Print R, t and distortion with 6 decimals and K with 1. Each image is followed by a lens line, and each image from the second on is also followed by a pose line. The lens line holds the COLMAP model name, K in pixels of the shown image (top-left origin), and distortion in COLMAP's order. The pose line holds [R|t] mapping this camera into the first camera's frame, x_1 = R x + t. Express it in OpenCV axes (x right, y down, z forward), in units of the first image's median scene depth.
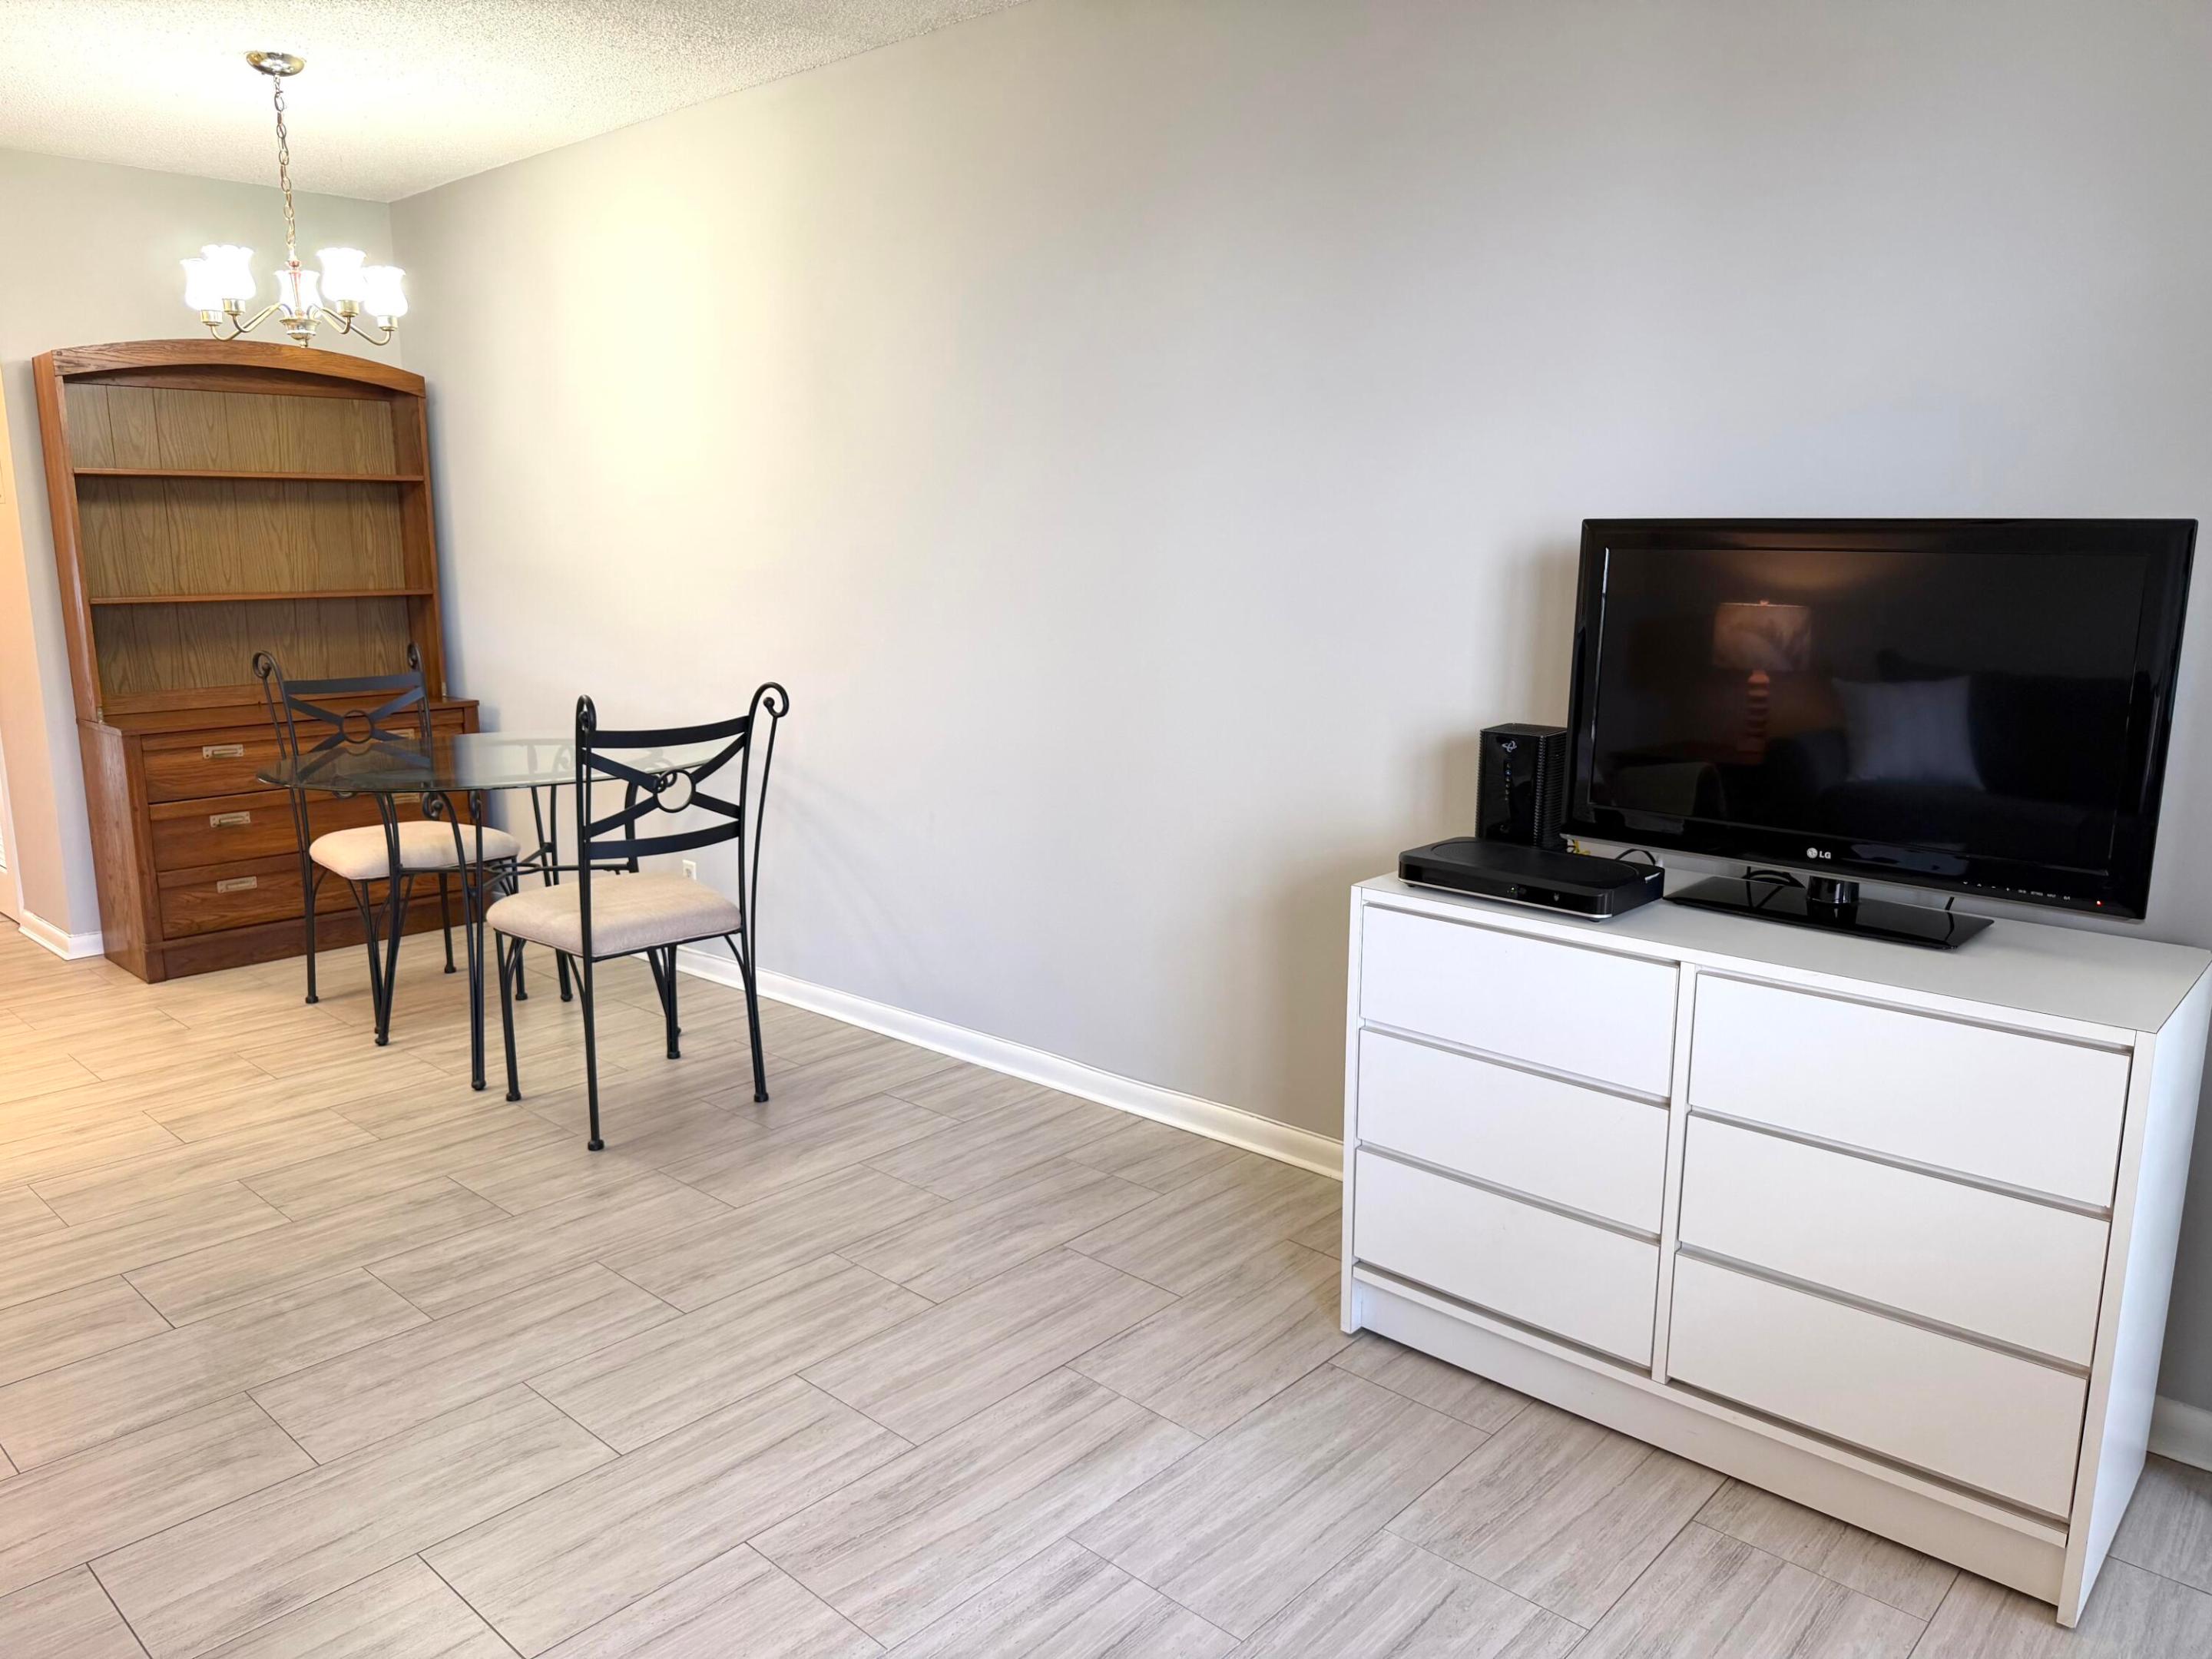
lens RADIAL K [[1599.1, 0, 1093.3], [0, 1599.1, 821.9], [0, 0, 1]] dist [0.059395, -0.089798]
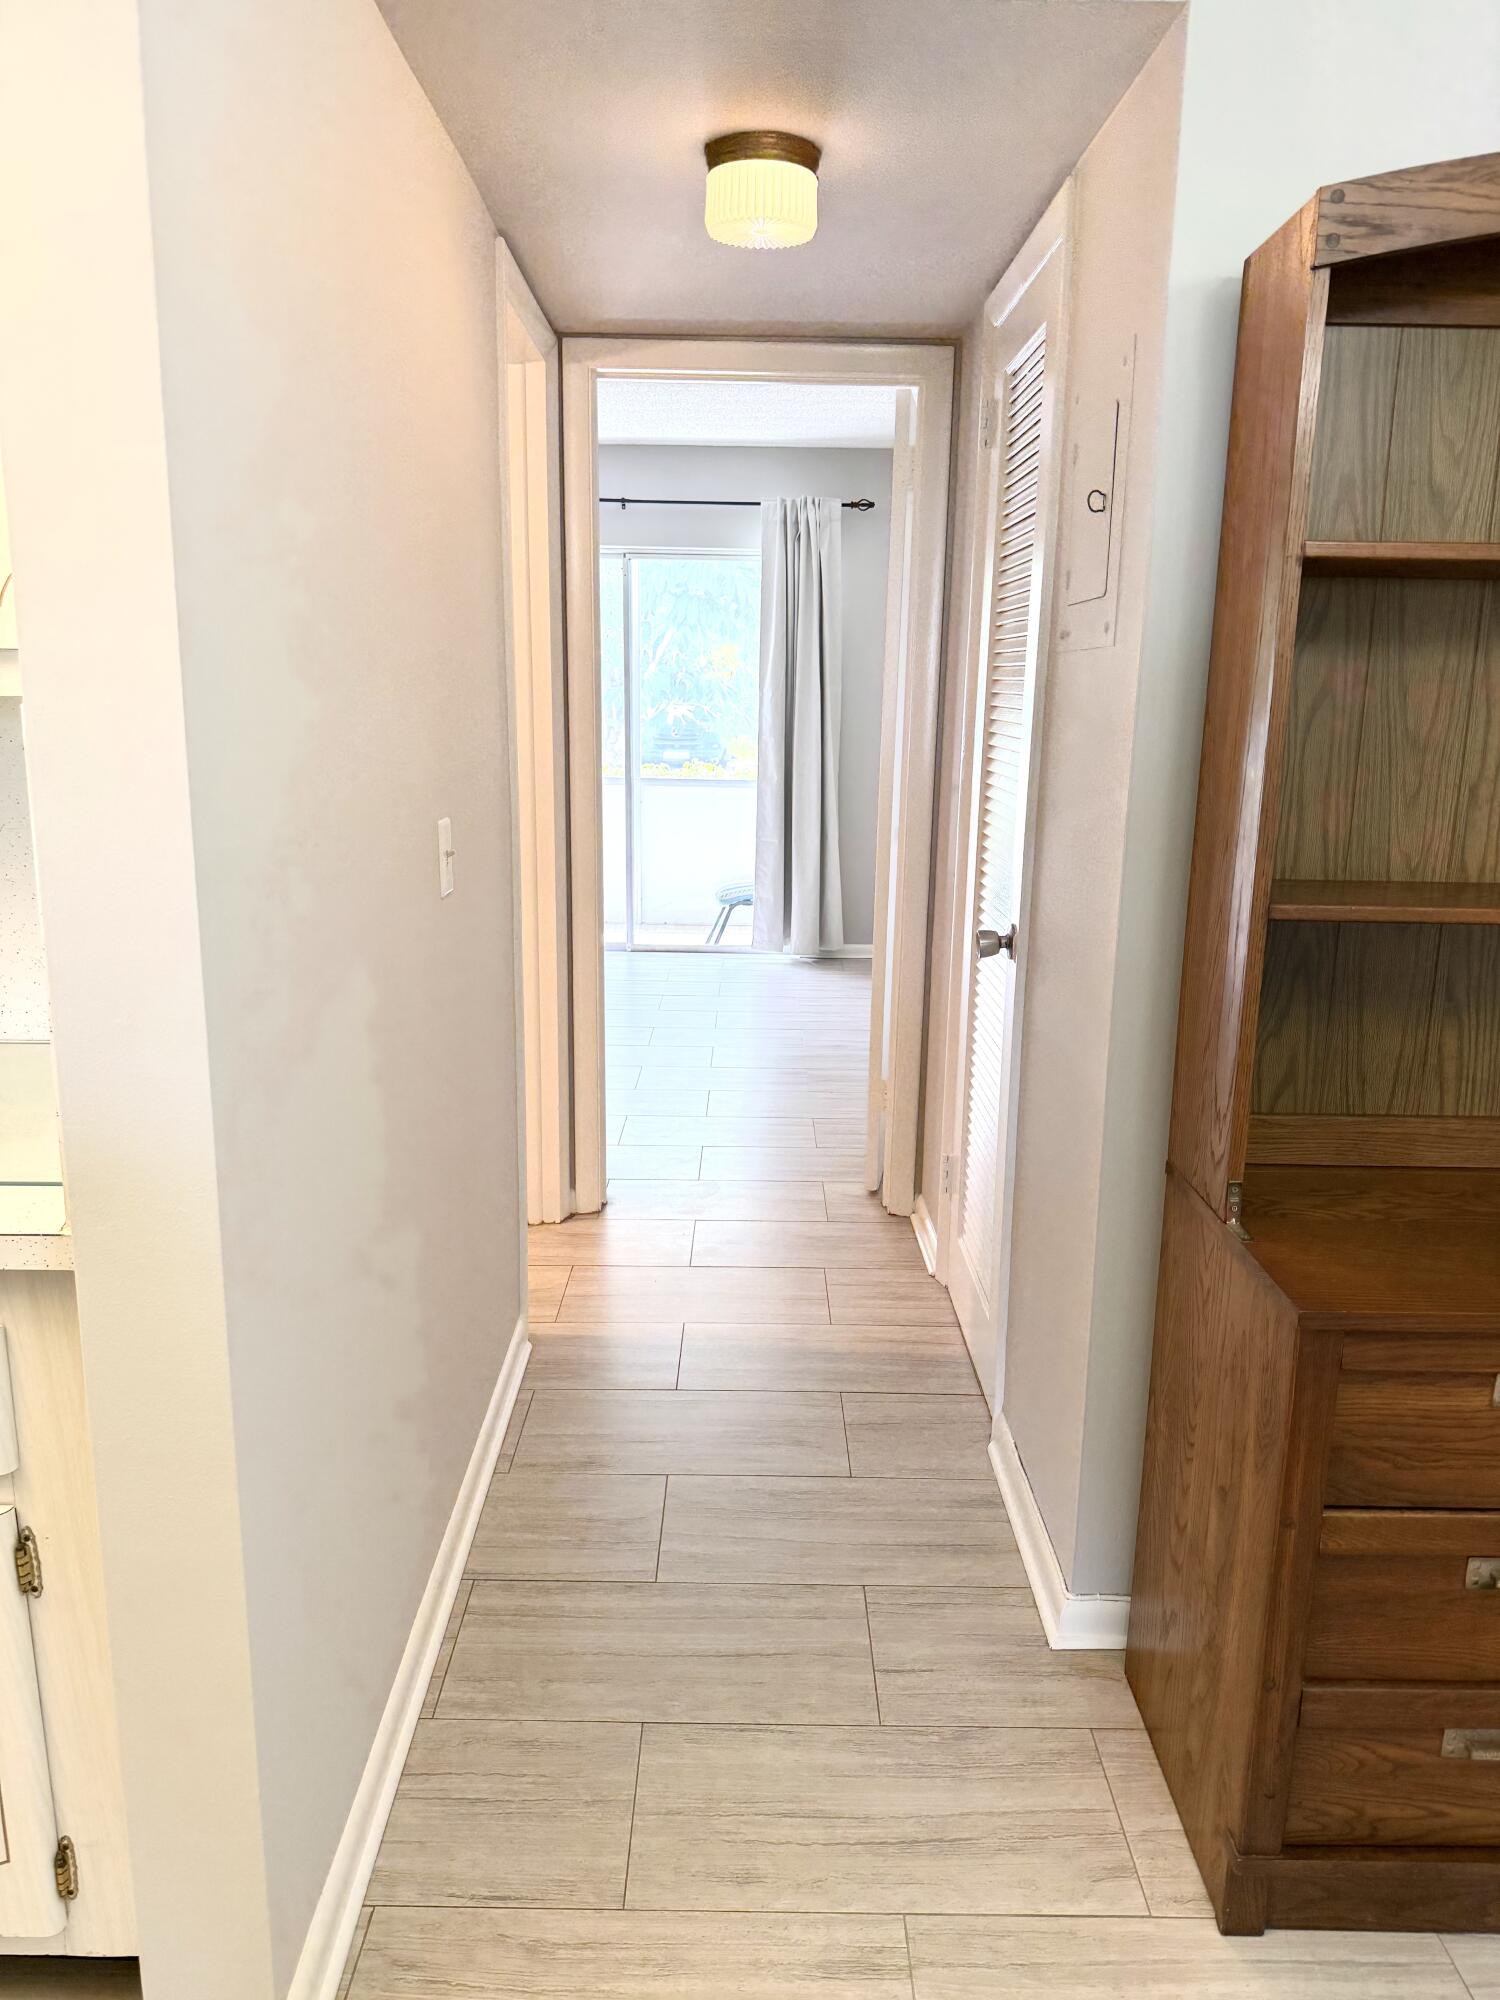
lens RADIAL K [[1445.9, 0, 754.8], [0, 1445.9, 1032.8], [0, 0, 1]] dist [0.059395, -0.089798]
pose [[0.700335, 0.186751, -0.688952, -0.461247], [-0.151464, 0.982070, 0.112239, -0.126336], [0.697560, 0.025747, 0.716064, 0.668128]]
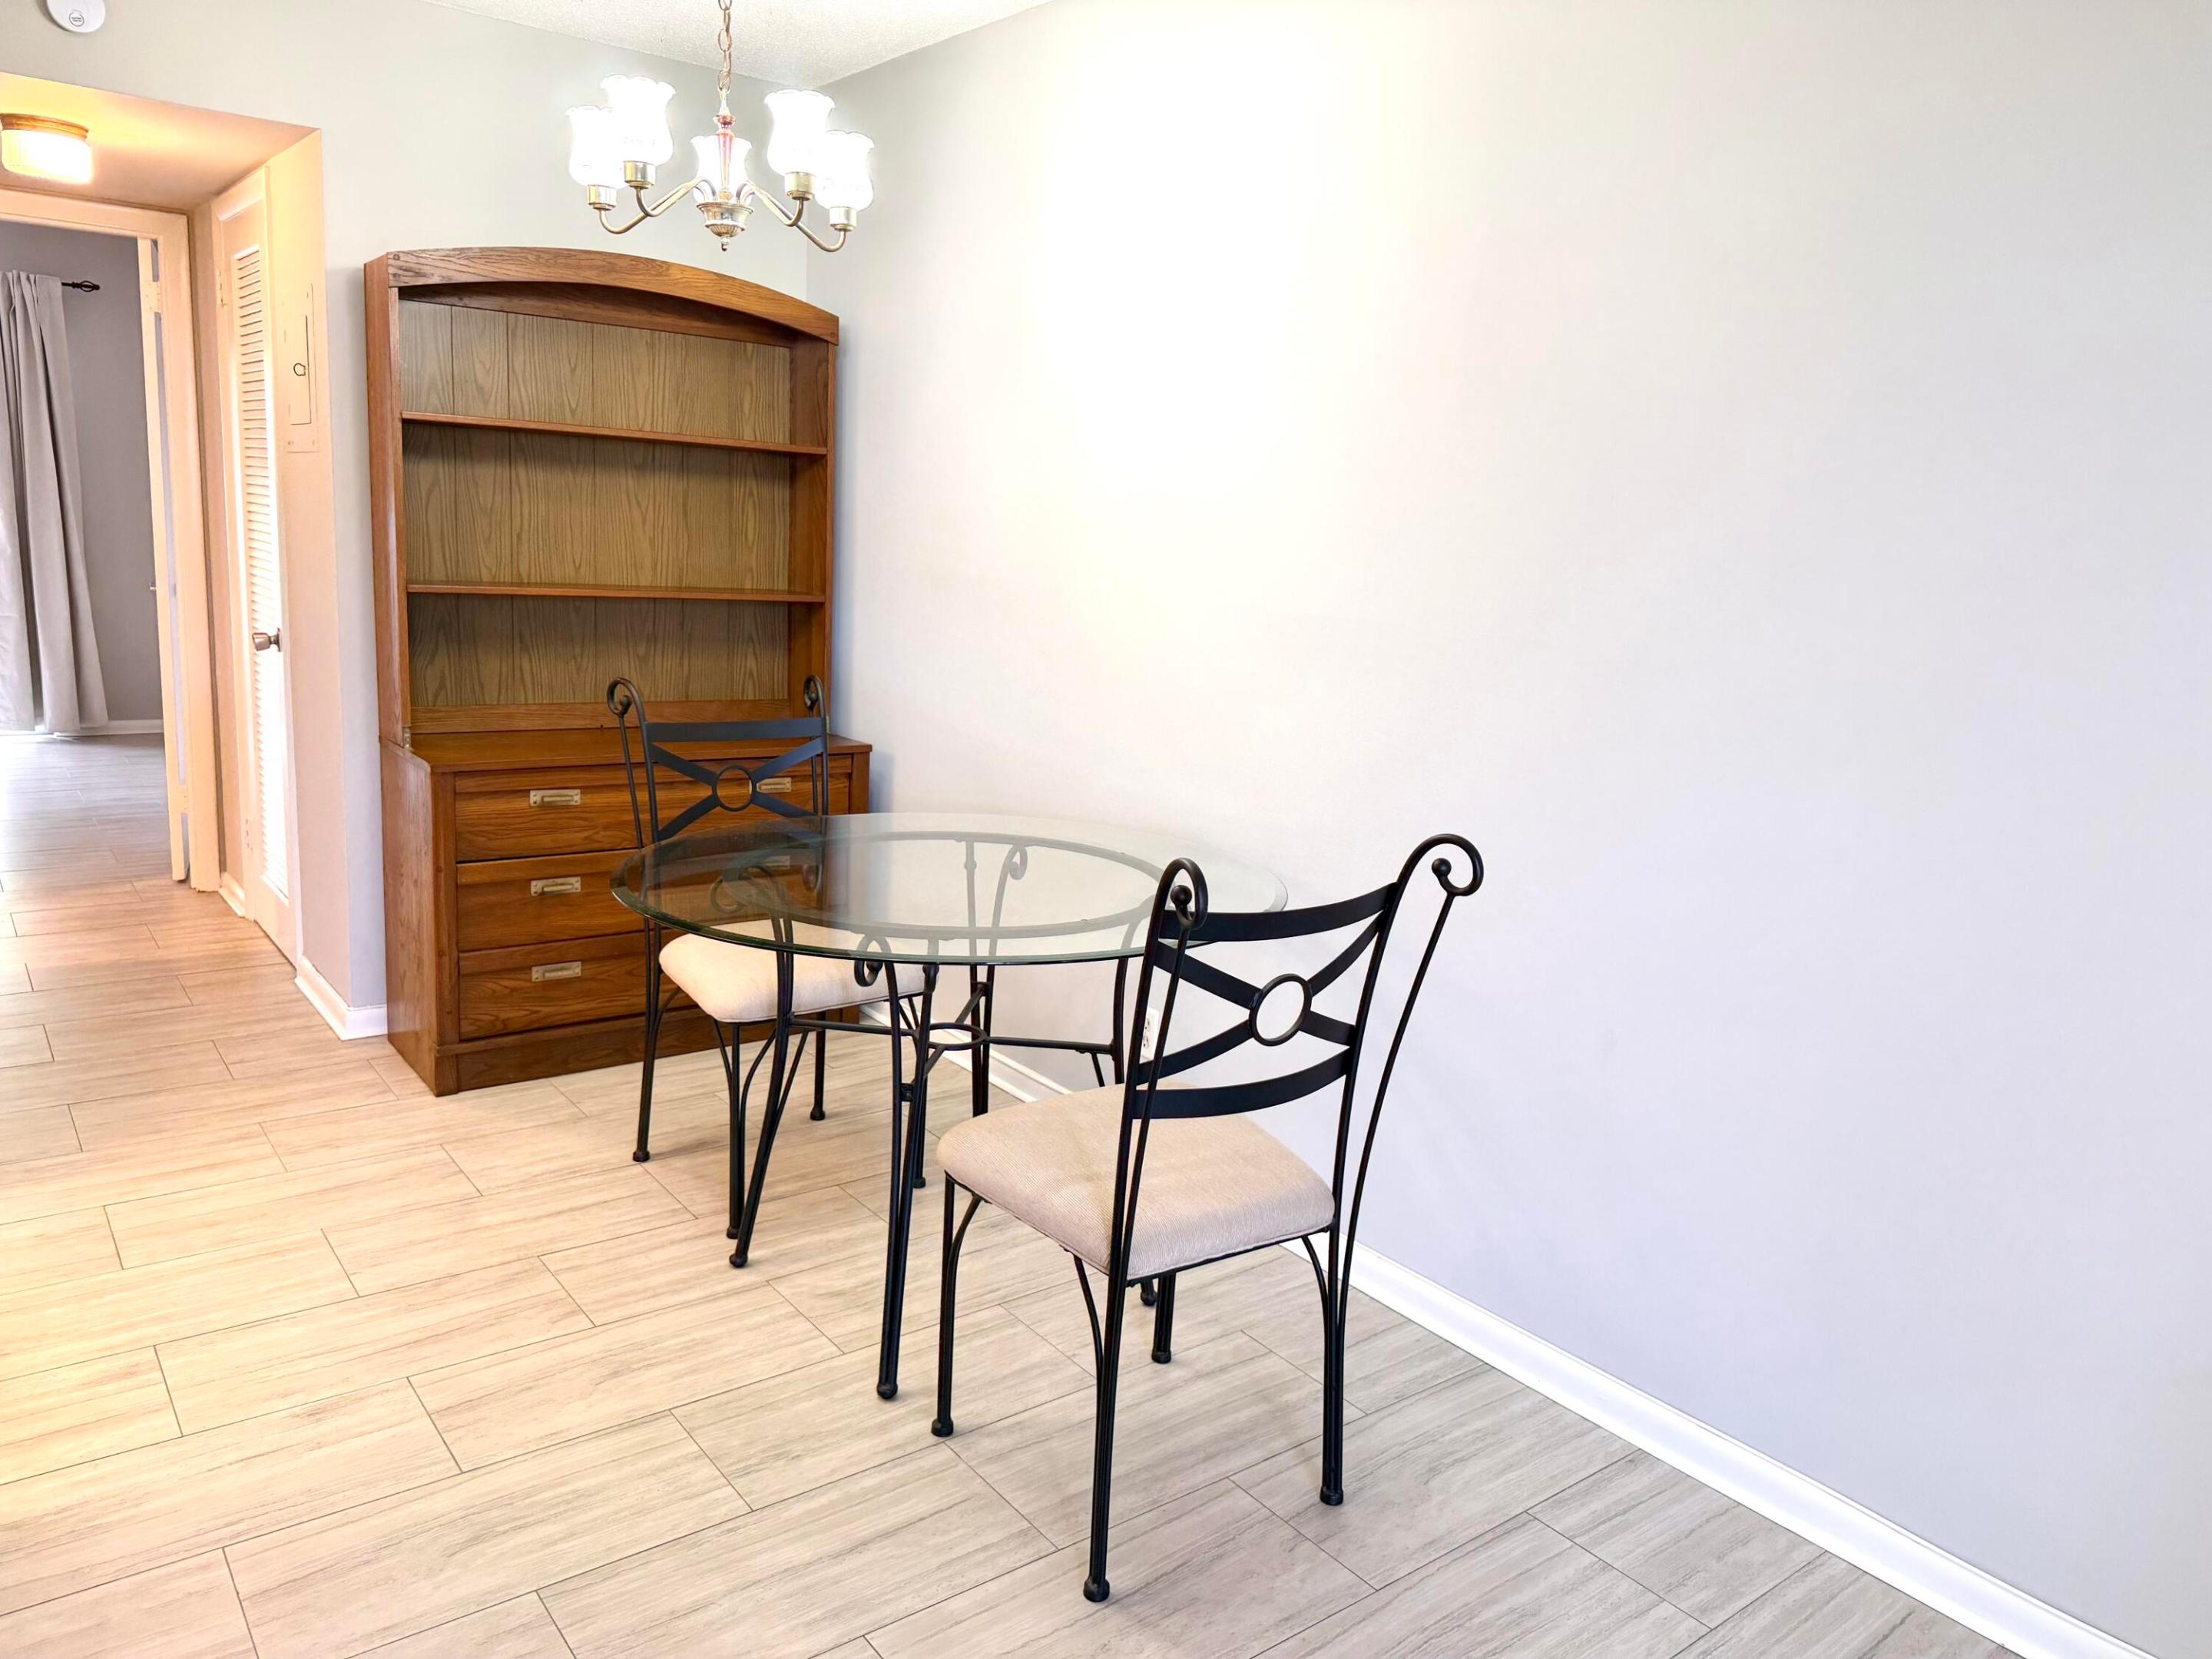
lens RADIAL K [[1599.1, 0, 1093.3], [0, 1599.1, 821.9], [0, 0, 1]] dist [0.059395, -0.089798]
pose [[0.984489, 0.090747, -0.150157, -0.177664], [-0.090117, 0.995870, 0.011008, -0.063437], [0.150536, 0.002694, 0.988601, 0.295258]]
